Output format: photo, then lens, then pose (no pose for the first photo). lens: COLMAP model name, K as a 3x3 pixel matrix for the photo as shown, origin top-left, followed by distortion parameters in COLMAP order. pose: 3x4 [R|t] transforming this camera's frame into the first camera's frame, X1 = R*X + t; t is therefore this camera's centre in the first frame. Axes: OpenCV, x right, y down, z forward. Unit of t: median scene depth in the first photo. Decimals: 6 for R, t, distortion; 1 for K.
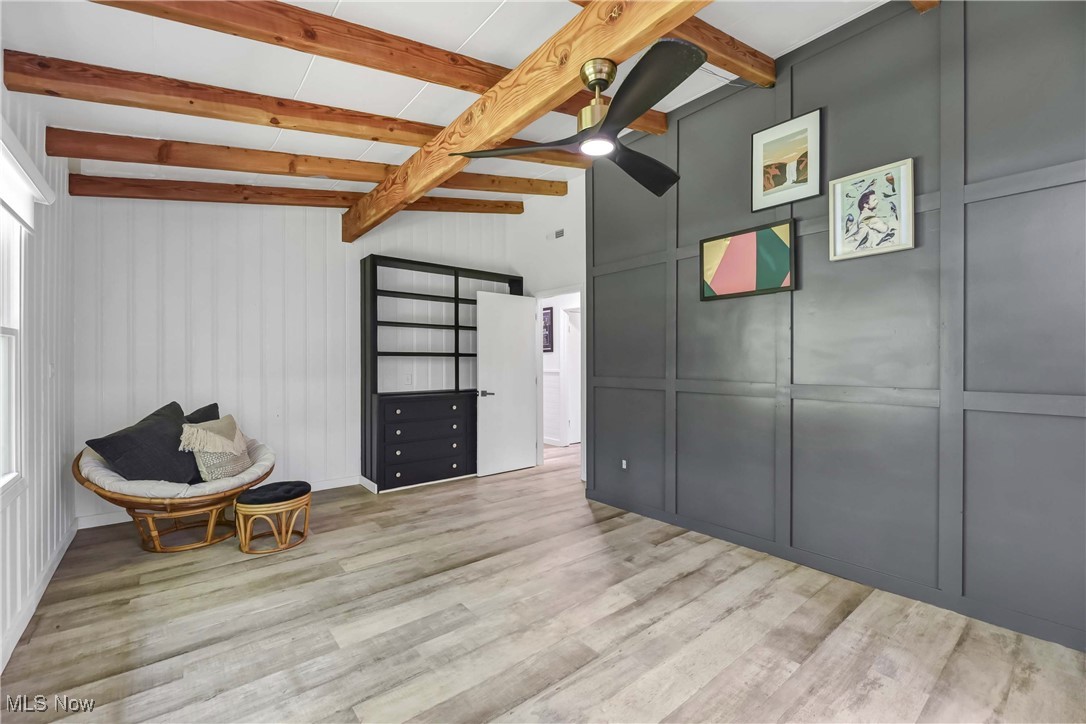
lens RADIAL K [[457.1, 0, 541.6], [0, 457.1, 360.7], [0, 0, 1]] dist [-0.000025, 0.000005]
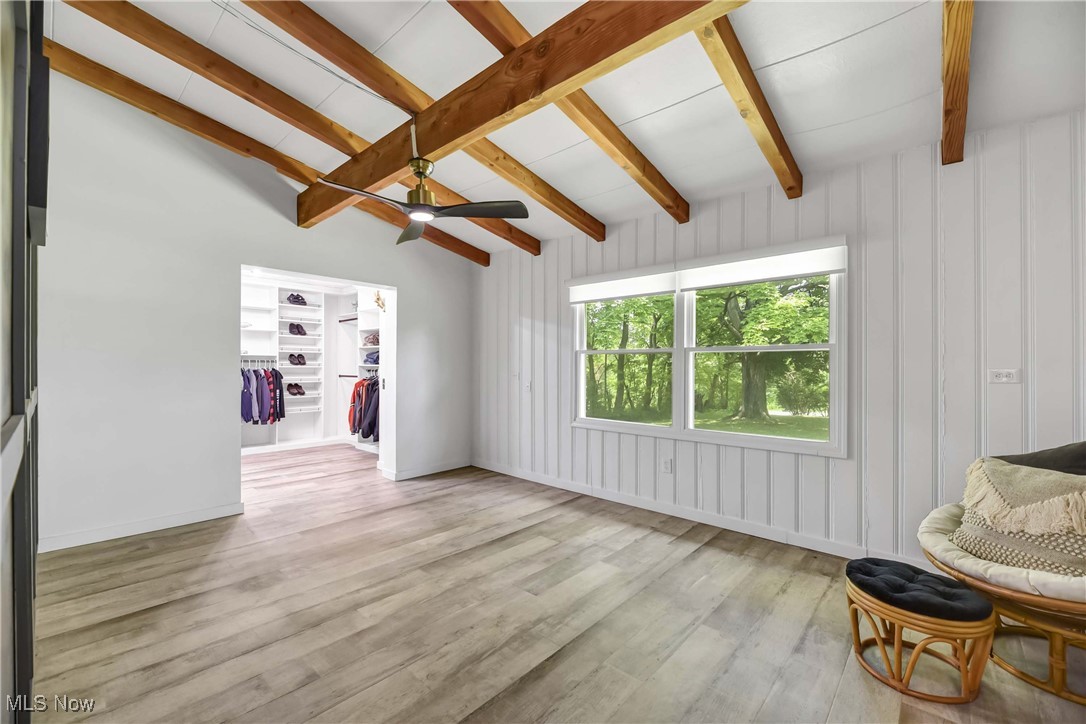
lens RADIAL K [[448.4, 0, 542.2], [0, 448.4, 367.5], [0, 0, 1]] dist [0.000447, -0.000149]
pose [[-0.988013, -0.004265, -0.154313, -0.034073], [-0.003881, 0.999989, -0.002787, 0.017071], [0.154323, -0.002155, -0.988018, 2.223360]]
